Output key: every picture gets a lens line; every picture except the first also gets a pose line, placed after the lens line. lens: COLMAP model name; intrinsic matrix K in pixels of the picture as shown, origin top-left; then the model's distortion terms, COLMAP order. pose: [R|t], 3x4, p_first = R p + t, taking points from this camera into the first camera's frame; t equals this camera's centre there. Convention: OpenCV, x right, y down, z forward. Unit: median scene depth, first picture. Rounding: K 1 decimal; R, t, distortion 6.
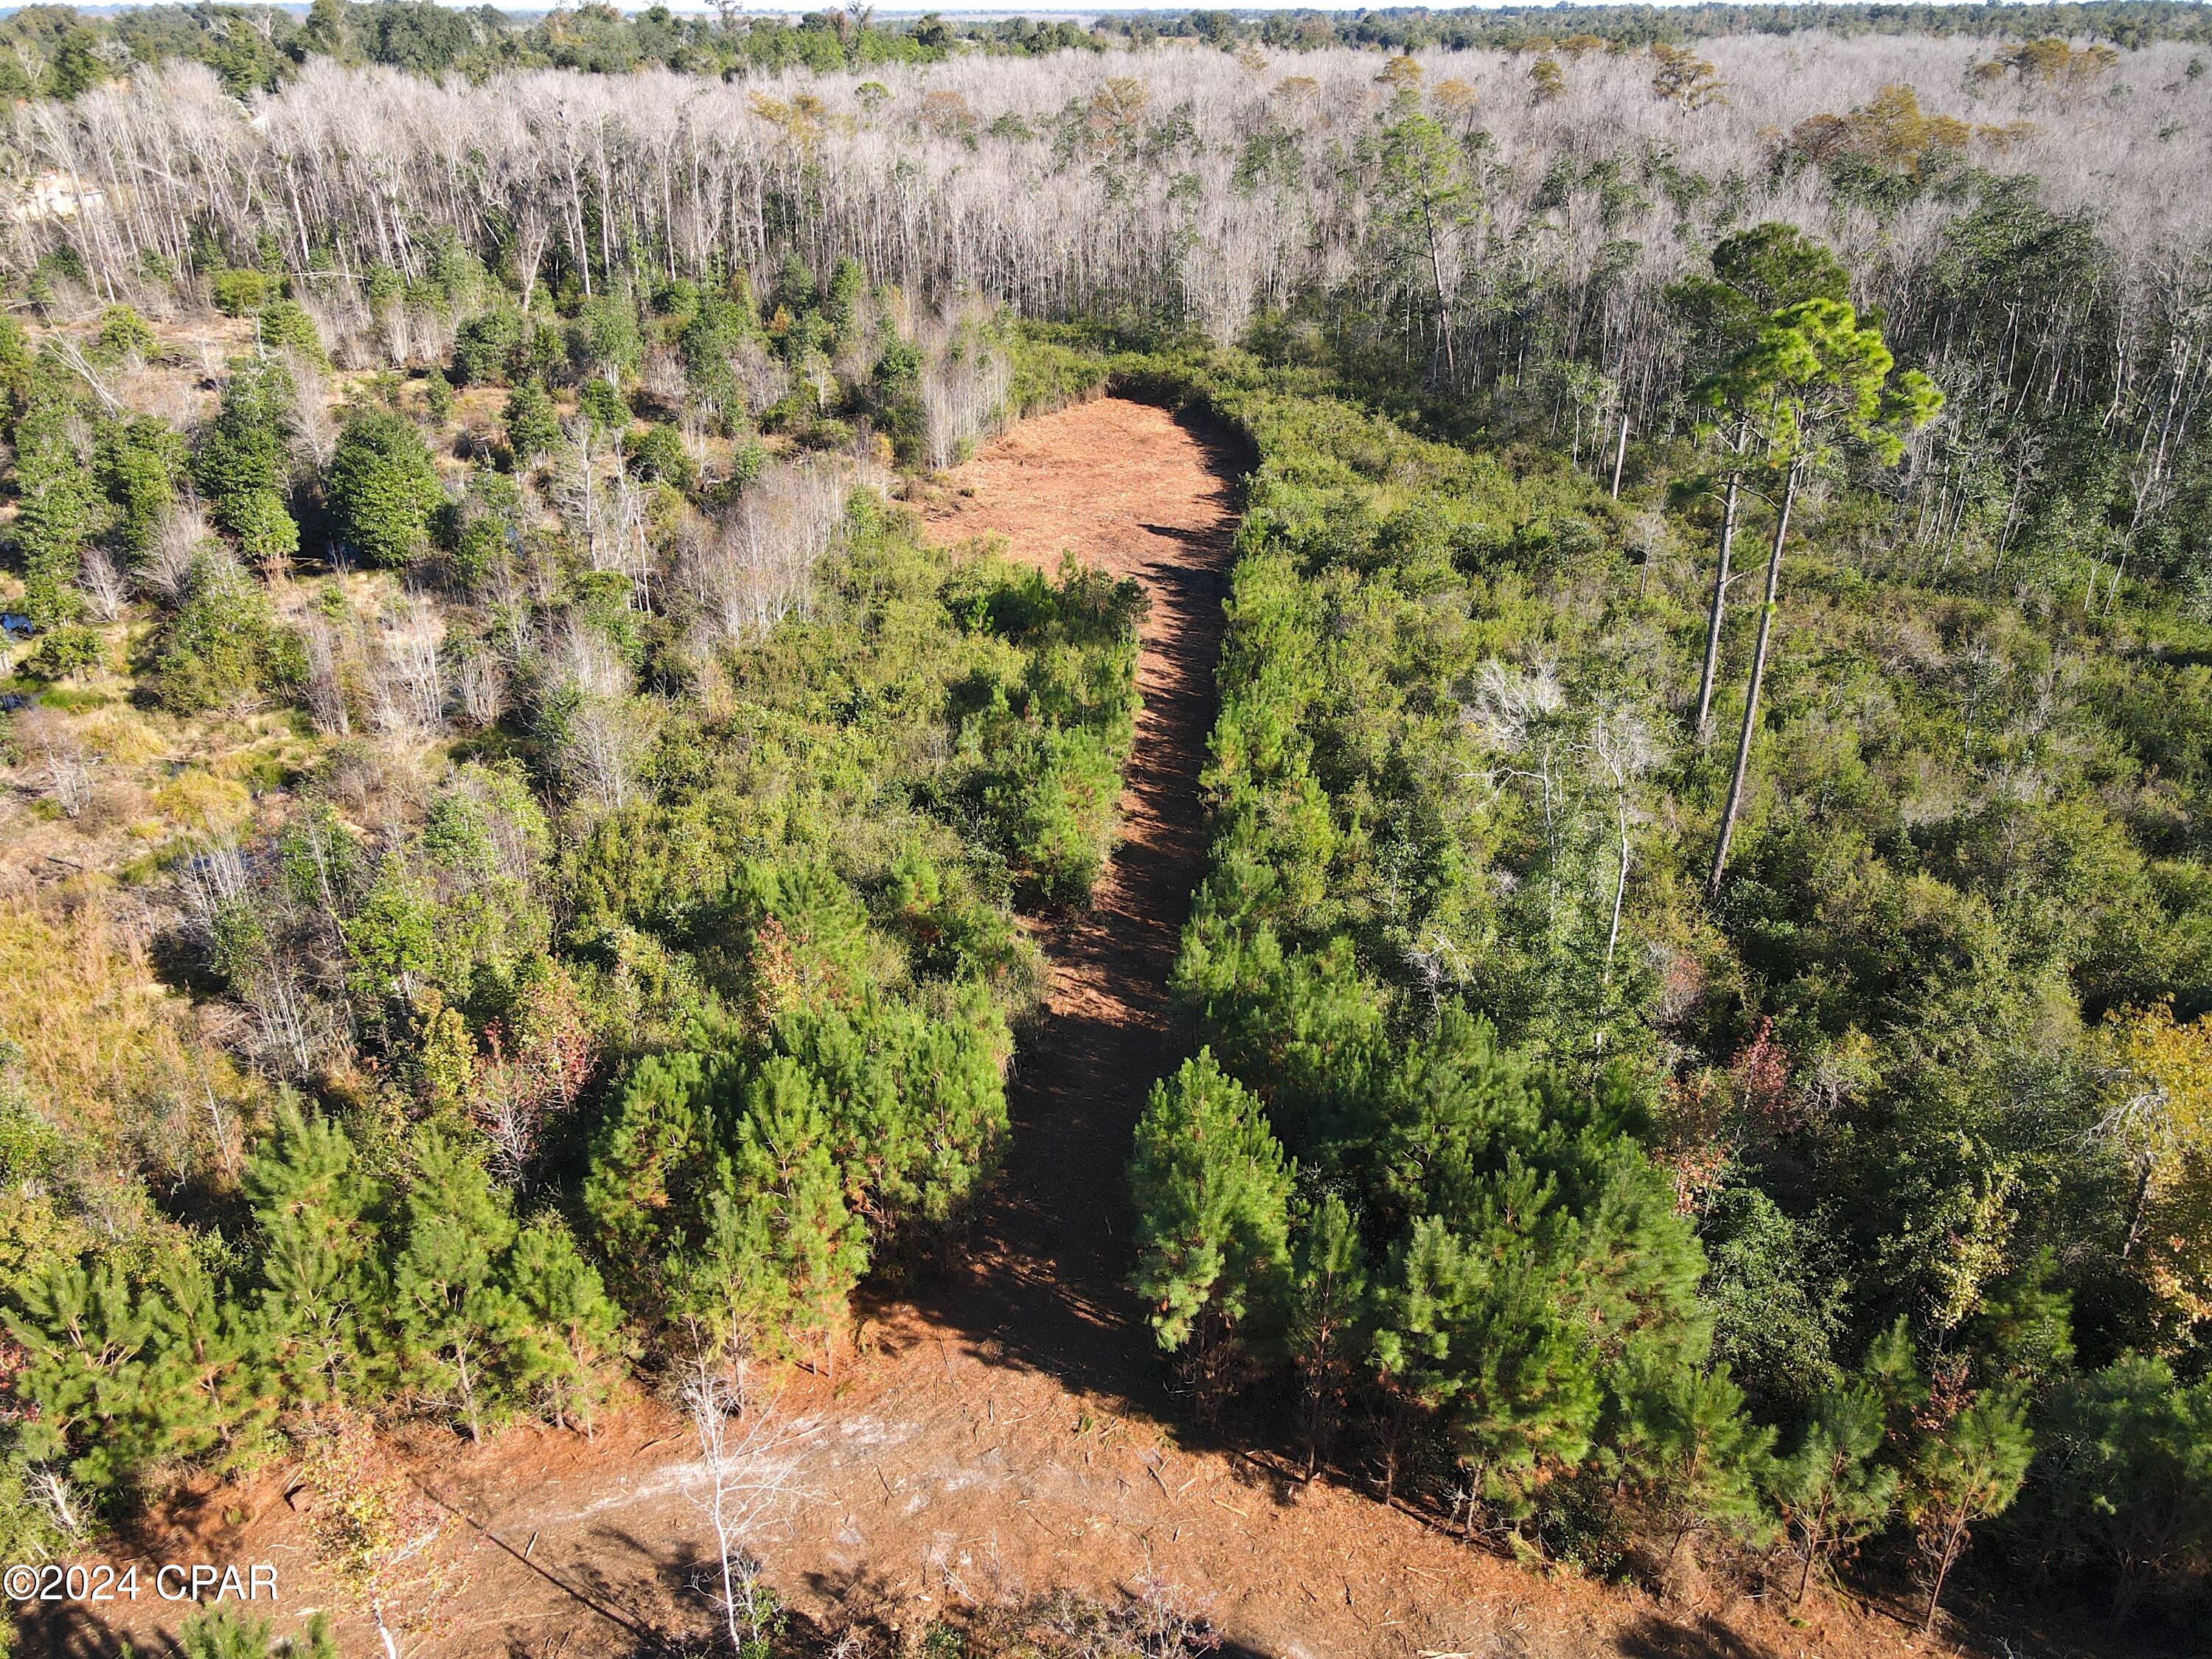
lens RADIAL K [[1564.6, 0, 1106.0], [0, 1564.6, 829.5], [0, 0, 1]] dist [-0.010145, 0.035102]
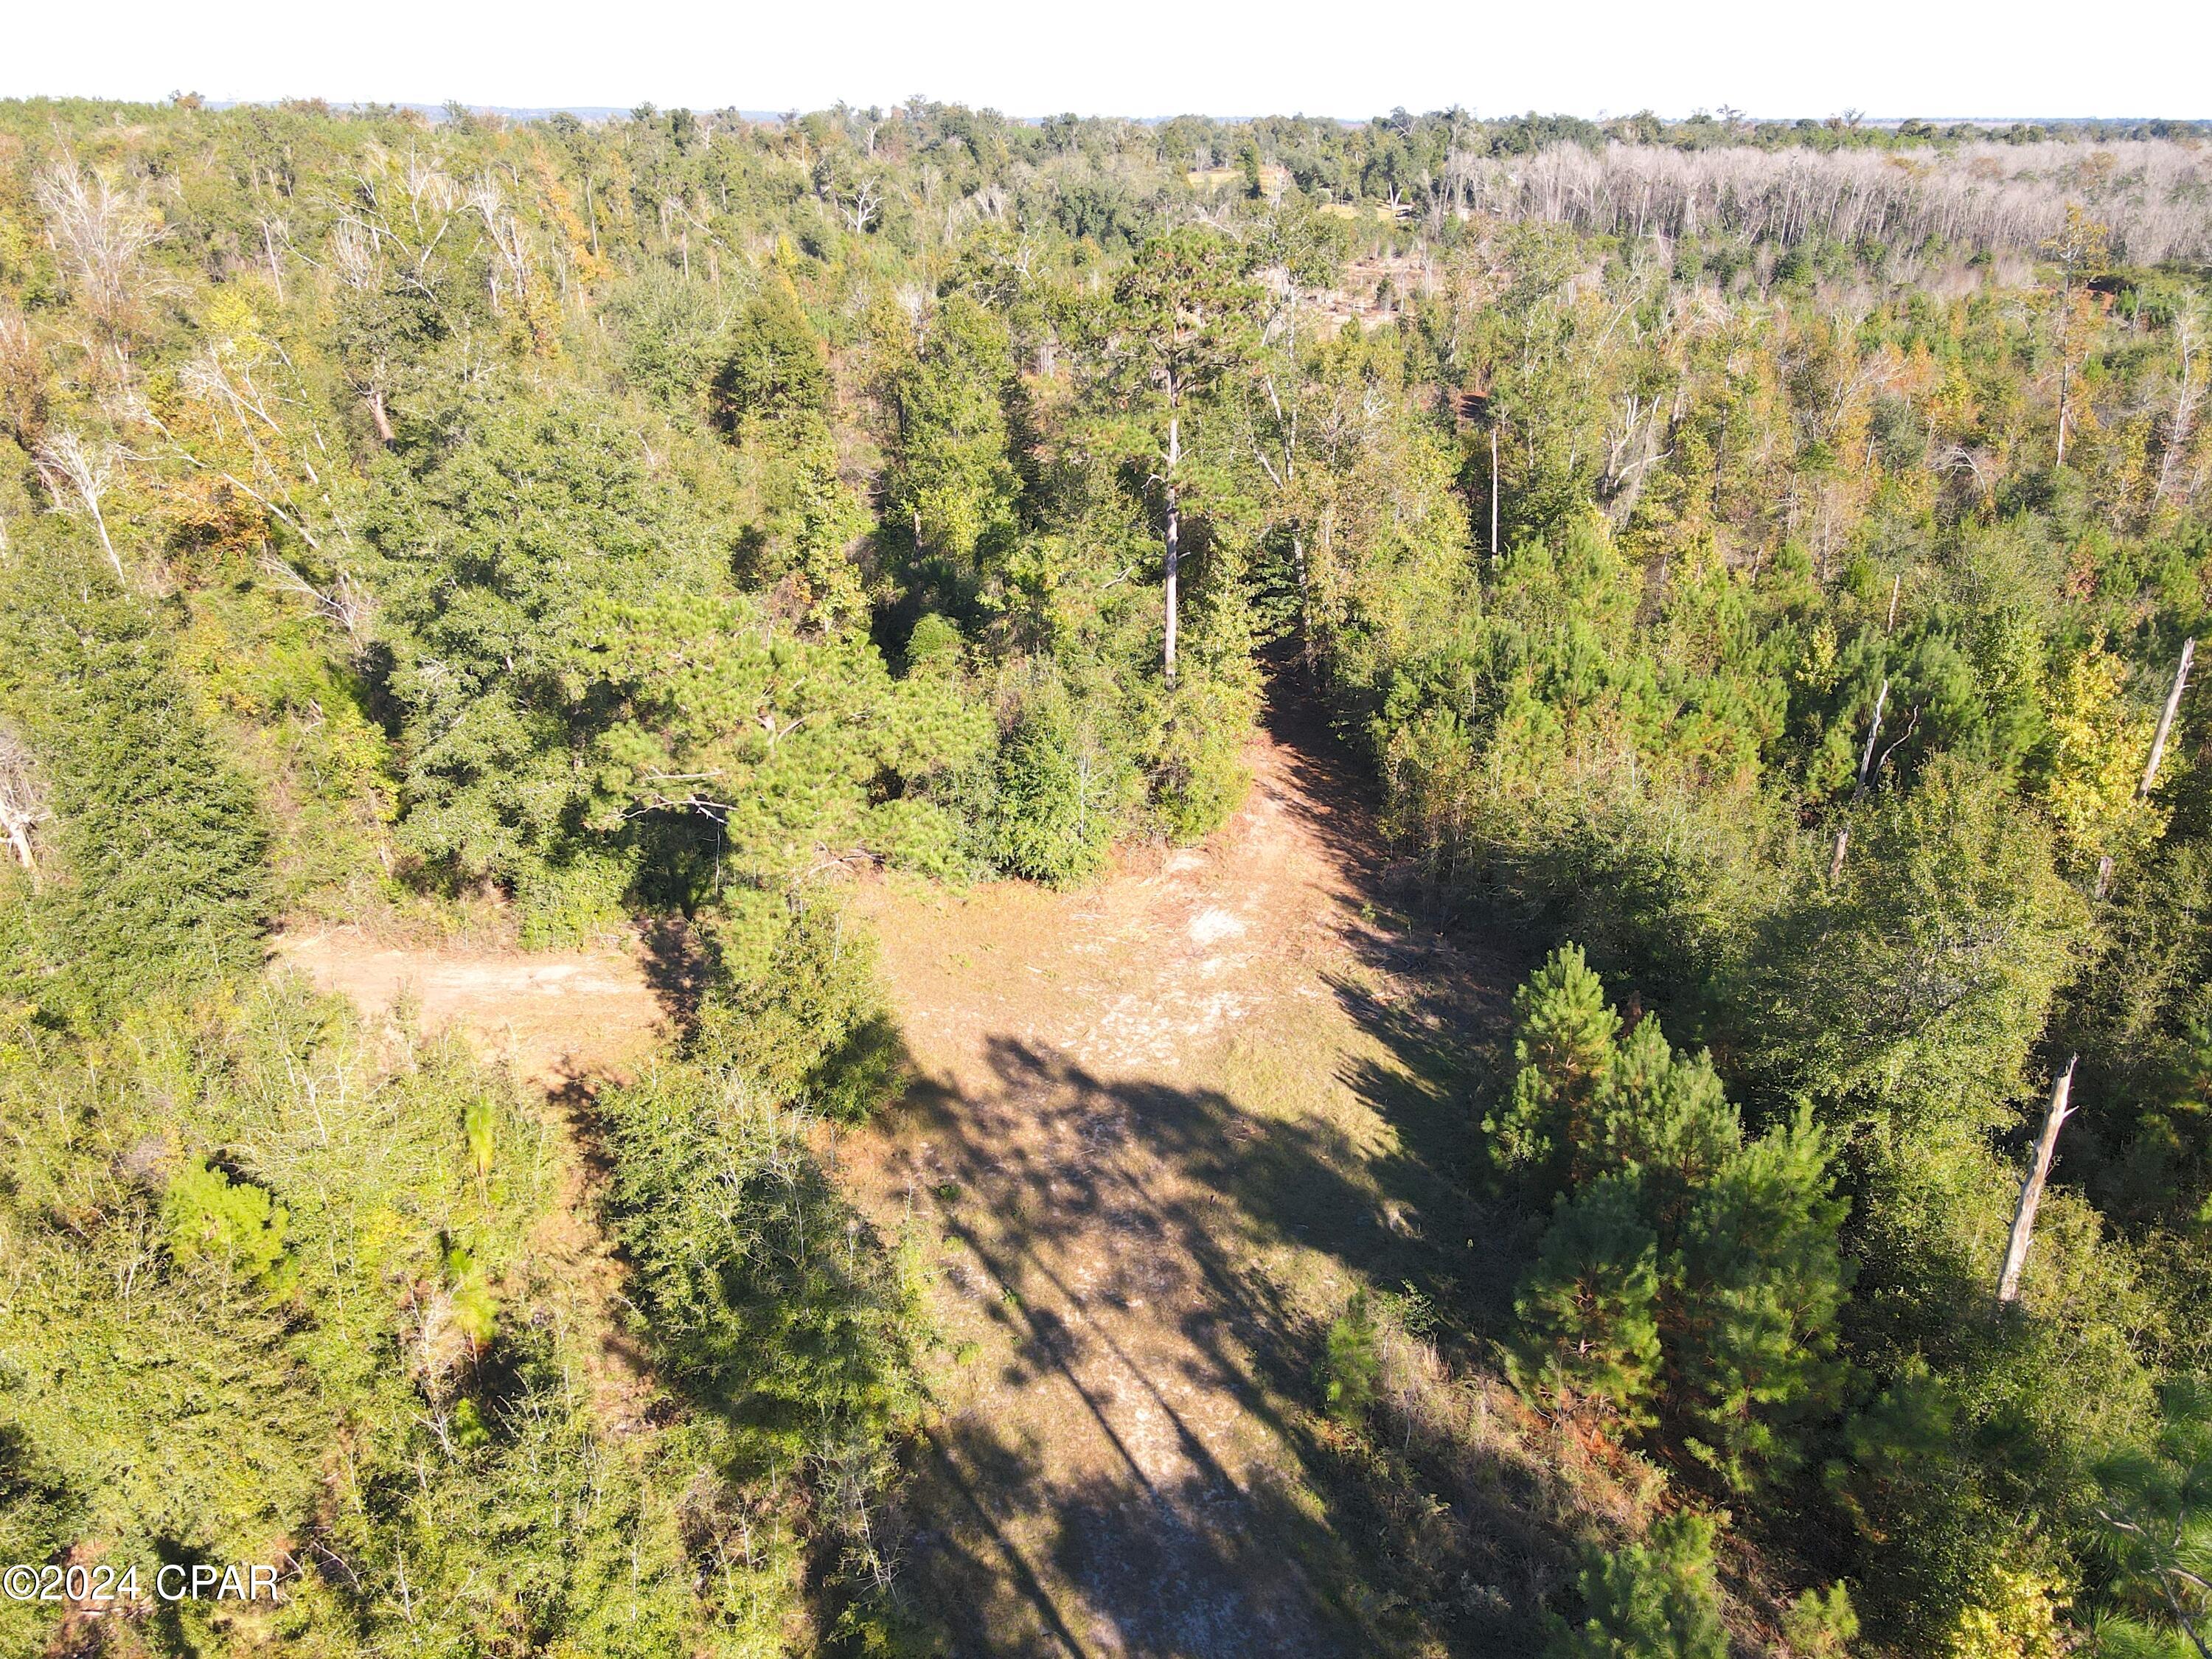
lens RADIAL K [[1564.6, 0, 1106.0], [0, 1564.6, 829.5], [0, 0, 1]] dist [-0.010145, 0.035102]
pose [[0.881533, 0.196482, -0.429295, -0.075889], [-0.220564, 0.975351, -0.006512, 0.583813], [0.417434, 0.100428, 0.903141, -1.104857]]
